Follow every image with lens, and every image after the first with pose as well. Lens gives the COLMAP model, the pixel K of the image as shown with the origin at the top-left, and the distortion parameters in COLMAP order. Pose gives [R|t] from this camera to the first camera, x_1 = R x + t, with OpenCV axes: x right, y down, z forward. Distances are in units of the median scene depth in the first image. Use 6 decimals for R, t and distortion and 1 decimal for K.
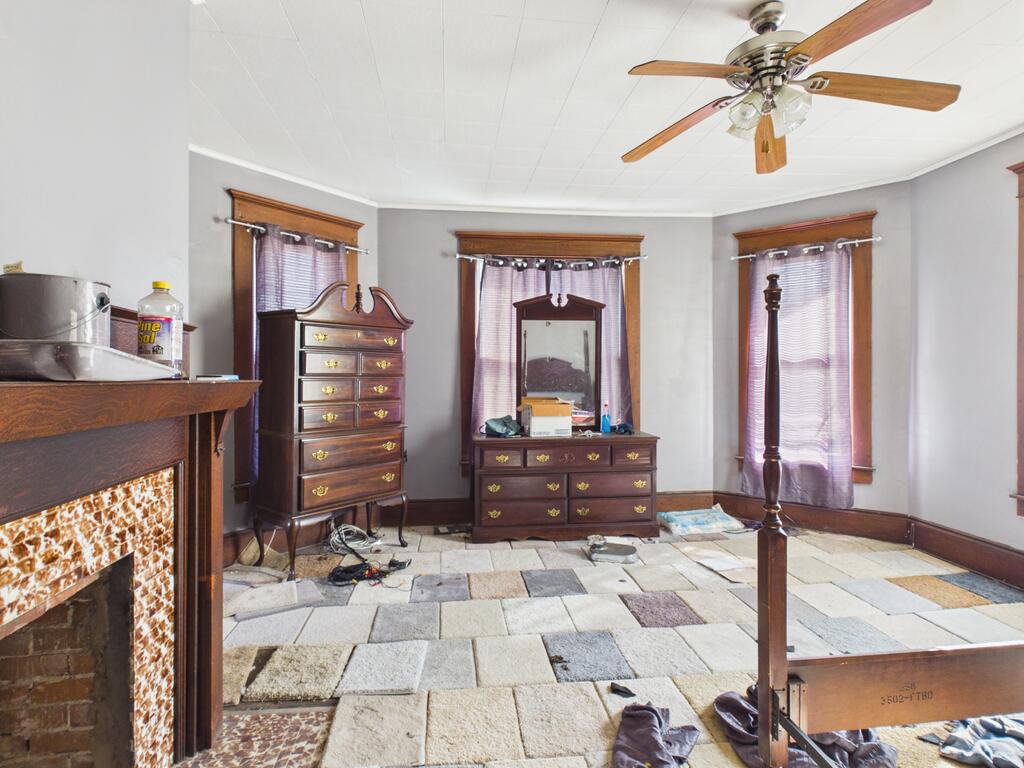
lens RADIAL K [[540.7, 0, 509.9], [0, 540.7, 377.8], [0, 0, 1]] dist [0.004160, -0.000128]
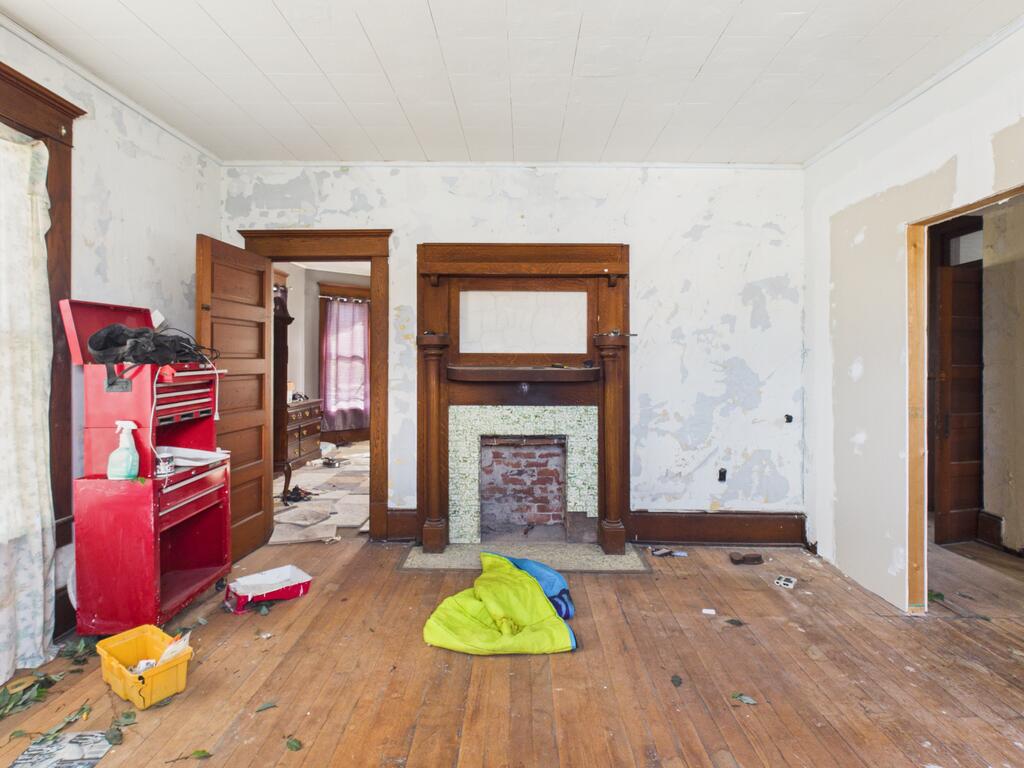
lens RADIAL K [[540.7, 0, 512.0], [0, 540.7, 376.1], [0, 0, 1]] dist [0.004160, -0.000128]
pose [[0.120298, -0.006291, 0.992718, -4.399907], [0.004434, 0.999973, 0.005800, 0.103890], [-0.992728, 0.003704, 0.120323, 0.592939]]
